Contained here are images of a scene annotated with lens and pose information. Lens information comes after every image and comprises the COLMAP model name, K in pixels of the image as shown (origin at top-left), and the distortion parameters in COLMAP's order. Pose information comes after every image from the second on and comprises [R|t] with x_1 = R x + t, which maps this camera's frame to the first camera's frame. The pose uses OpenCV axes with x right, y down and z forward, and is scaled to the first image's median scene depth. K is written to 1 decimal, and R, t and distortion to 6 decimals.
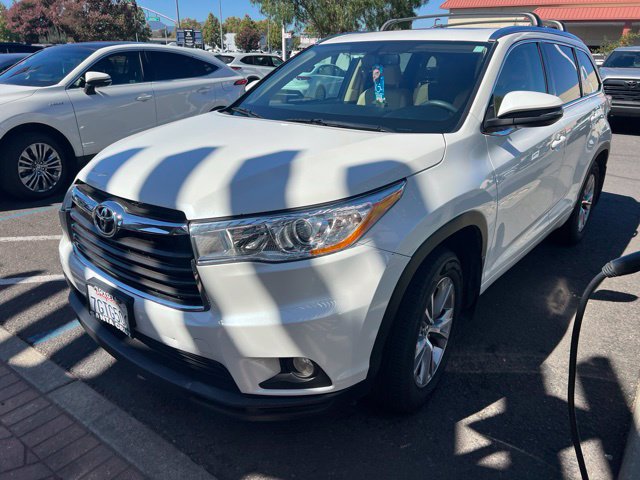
lens RADIAL K [[494.4, 0, 323.2], [0, 494.4, 238.9], [0, 0, 1]] dist [0.001832, -0.004563]
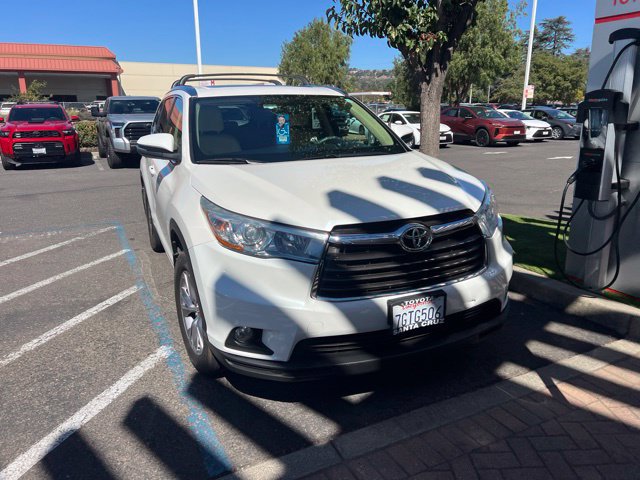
lens RADIAL K [[505.0, 0, 307.0], [0, 505.0, 242.3], [0, 0, 1]] dist [0.013076, -0.009282]
pose [[0.452782, -0.250628, 0.855671, -1.254255], [0.325046, 0.940035, 0.103339, -0.188952], [-0.830261, 0.231343, 0.507097, 0.456174]]
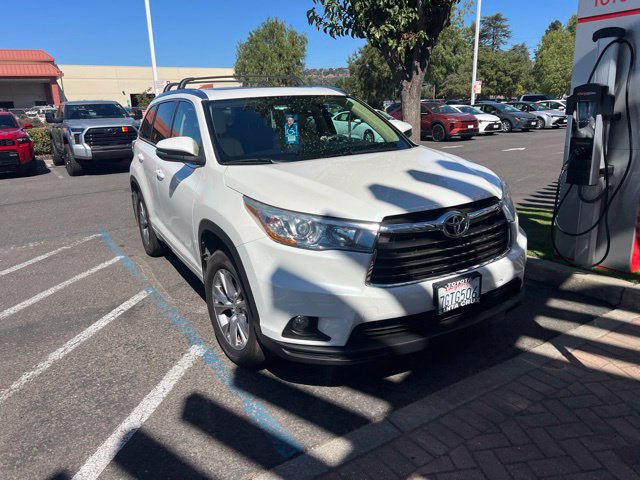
lens RADIAL K [[505.2, 0, 307.8], [0, 505.2, 250.4], [0, 0, 1]] dist [0.015669, -0.005987]
pose [[0.351807, -0.285169, 0.891578, -1.390769], [0.361457, 0.919977, 0.151626, -0.249718], [-0.863470, 0.268924, 0.426731, 0.599984]]
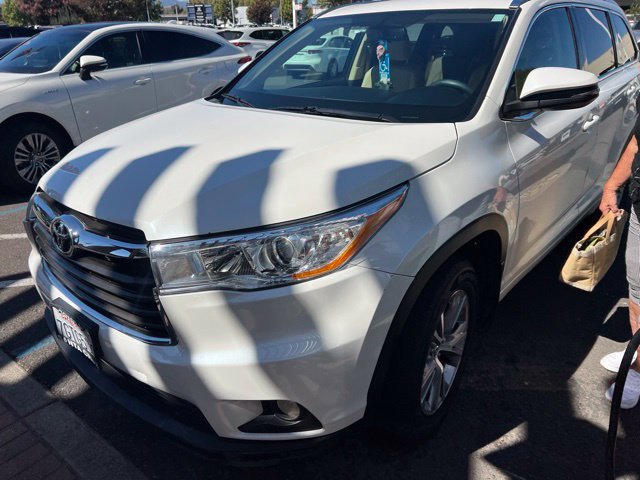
lens RADIAL K [[491.4, 0, 318.4], [0, 491.4, 243.1], [0, 0, 1]] dist [-0.003959, -0.001287]
pose [[0.998628, -0.016294, -0.049766, 0.042963], [0.019305, 0.997973, 0.060641, -0.056364], [0.048677, -0.061519, 0.996918, 0.122456]]
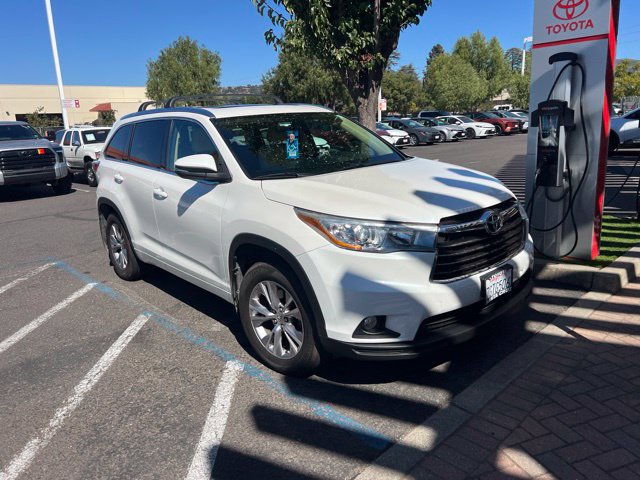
lens RADIAL K [[510.4, 0, 309.0], [0, 510.4, 242.6], [0, 0, 1]] dist [0.020577, -0.009842]
pose [[0.149762, -0.255545, 0.955127, -1.552953], [0.389353, 0.903209, 0.180605, -0.371611], [-0.908832, 0.344833, 0.234764, 0.894802]]
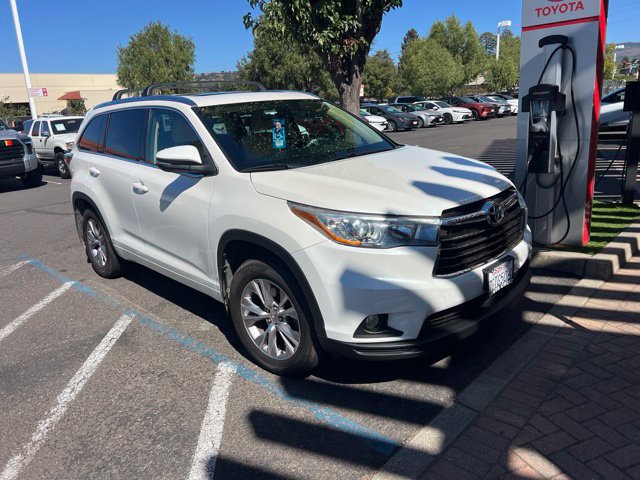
lens RADIAL K [[510.4, 0, 309.0], [0, 510.4, 242.6], [0, 0, 1]] dist [0.020577, -0.009842]
pose [[0.101070, -0.282220, 0.954011, -1.496248], [0.400452, 0.889351, 0.220667, -0.393768], [-0.910727, 0.359733, 0.202902, 0.939212]]
